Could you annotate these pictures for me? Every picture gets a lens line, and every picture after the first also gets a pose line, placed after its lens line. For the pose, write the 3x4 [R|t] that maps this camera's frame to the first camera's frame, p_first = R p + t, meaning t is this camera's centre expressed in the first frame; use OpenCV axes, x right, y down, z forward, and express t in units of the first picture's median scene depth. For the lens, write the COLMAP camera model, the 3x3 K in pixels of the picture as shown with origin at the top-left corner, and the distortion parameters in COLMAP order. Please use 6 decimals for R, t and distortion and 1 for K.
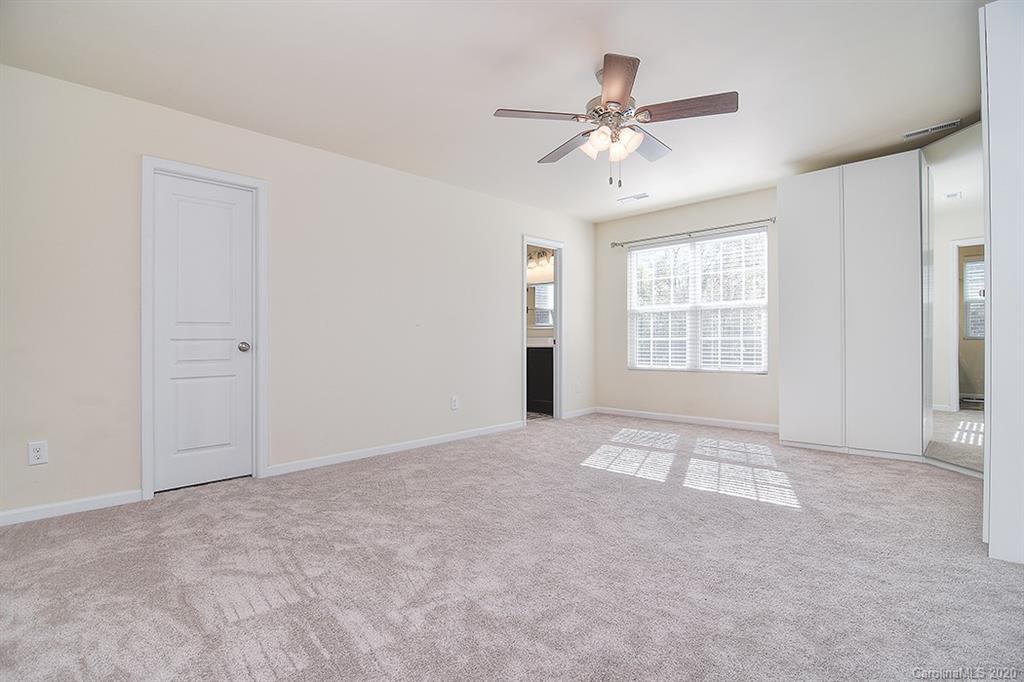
lens RADIAL K [[501.8, 0, 517.7], [0, 501.8, 340.2], [0, 0, 1]] dist [-0.005301, -0.000032]
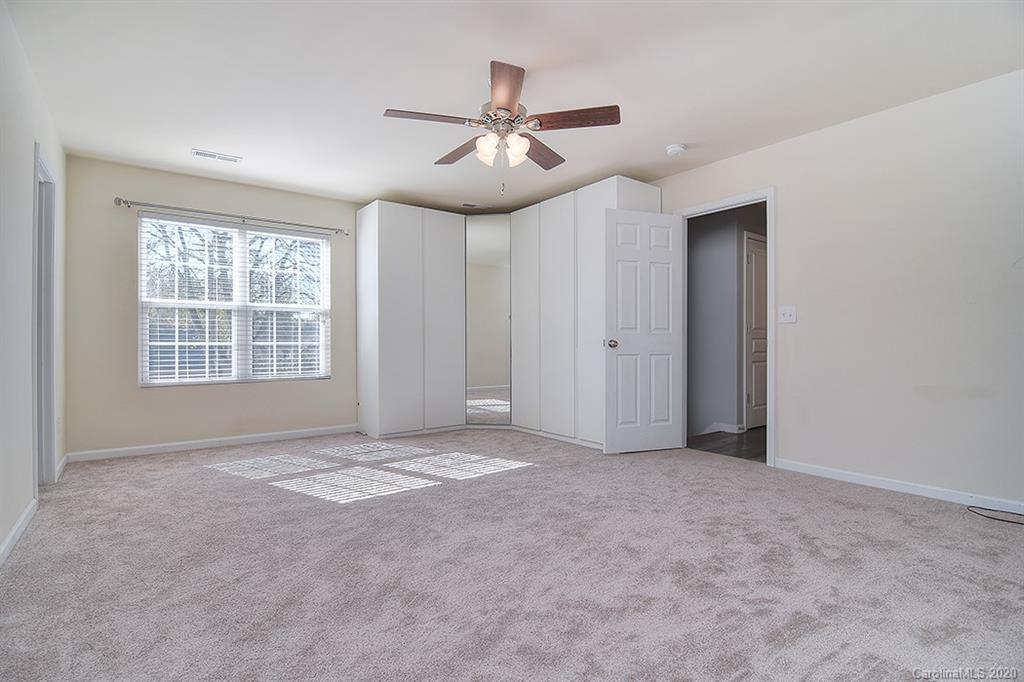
lens RADIAL K [[501.8, 0, 517.7], [0, 501.8, 340.2], [0, 0, 1]] dist [-0.005301, -0.000032]
pose [[0.144485, 0.011397, 0.989441, -0.451821], [0.001552, 0.999930, -0.011745, 0.001961], [-0.989506, 0.003233, 0.144457, 0.450440]]
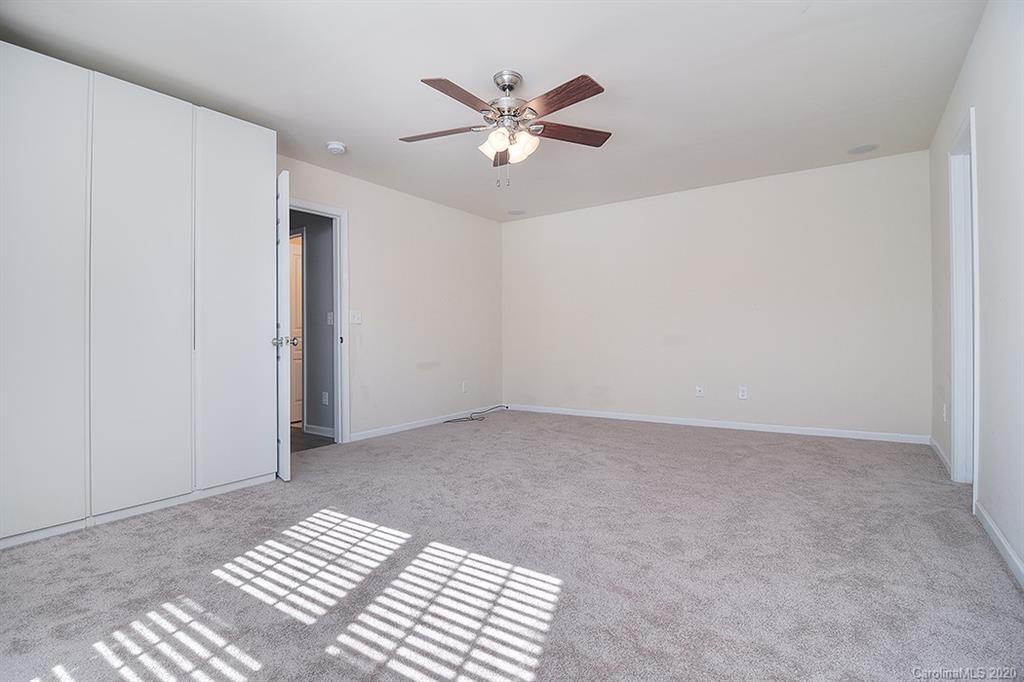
lens RADIAL K [[501.8, 0, 517.7], [0, 501.8, 340.2], [0, 0, 1]] dist [-0.005301, -0.000032]
pose [[-0.984665, 0.020607, -0.173237, 0.188953], [0.020817, 0.999783, 0.000607, 0.002130], [0.173212, -0.003008, -0.984880, 1.104991]]
